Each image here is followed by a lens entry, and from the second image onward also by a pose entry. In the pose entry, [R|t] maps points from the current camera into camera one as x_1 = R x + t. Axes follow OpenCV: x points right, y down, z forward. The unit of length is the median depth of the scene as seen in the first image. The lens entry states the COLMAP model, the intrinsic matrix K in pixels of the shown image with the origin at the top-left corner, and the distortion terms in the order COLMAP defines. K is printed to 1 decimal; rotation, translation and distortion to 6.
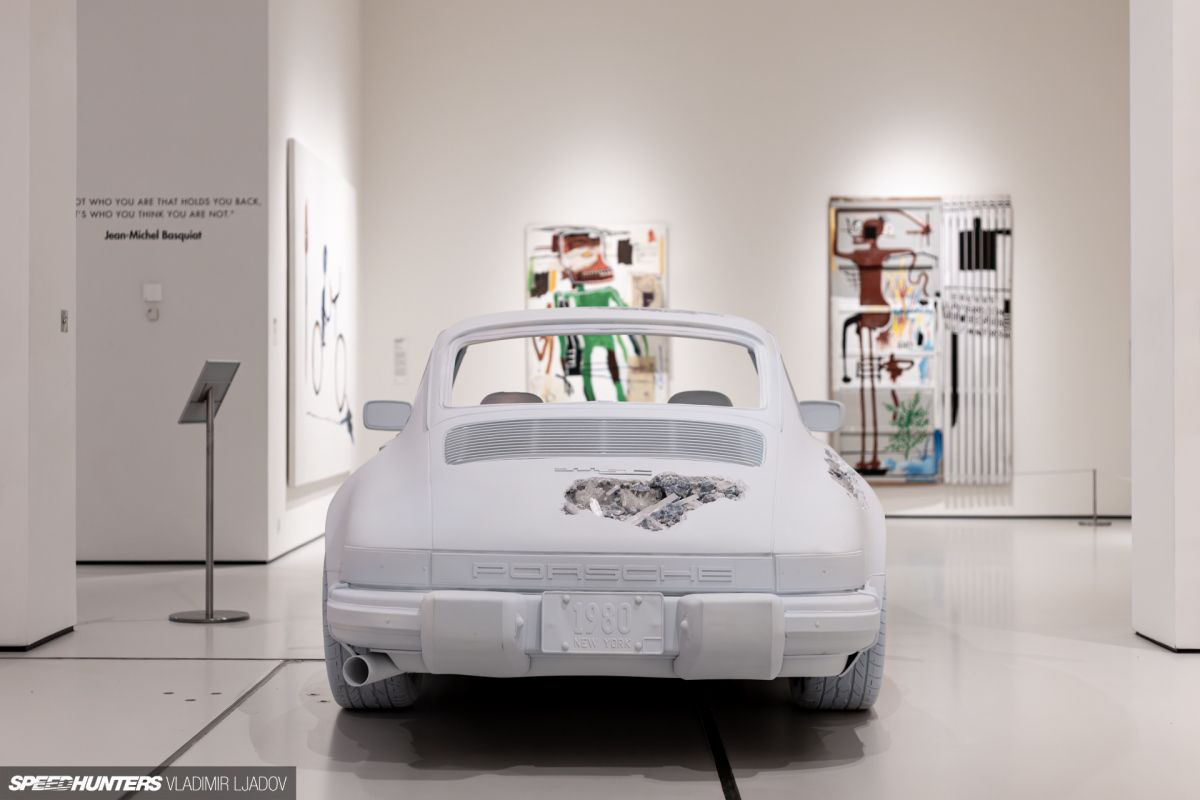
lens RADIAL K [[1851.9, 0, 601.0], [0, 1851.9, 396.9], [0, 0, 1]] dist [-0.021689, 0.000000]
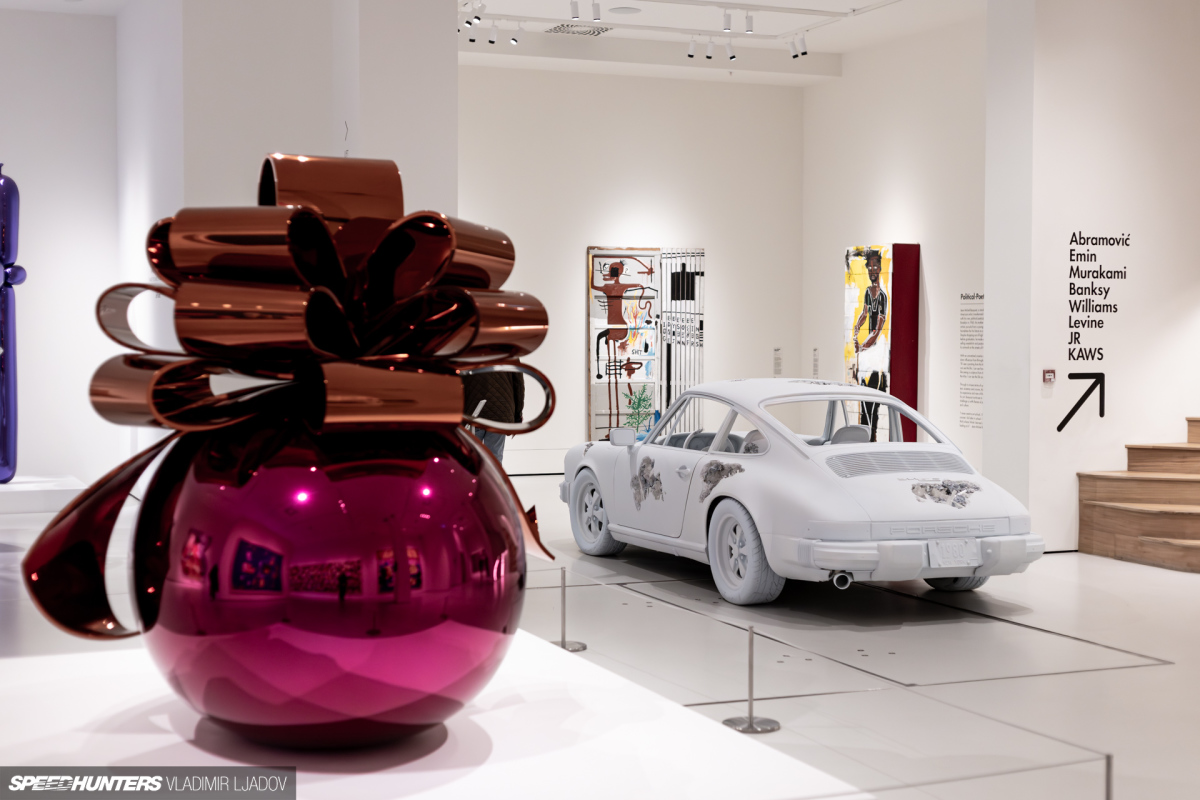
lens RADIAL K [[1851.9, 0, 599.1], [0, 1851.9, 401.8], [0, 0, 1]] dist [-0.021689, 0.000000]
pose [[0.902931, -0.015134, 0.429520, -0.475753], [-0.005089, 0.998933, 0.045896, -0.054902], [-0.429756, -0.043627, 0.901890, -0.276757]]
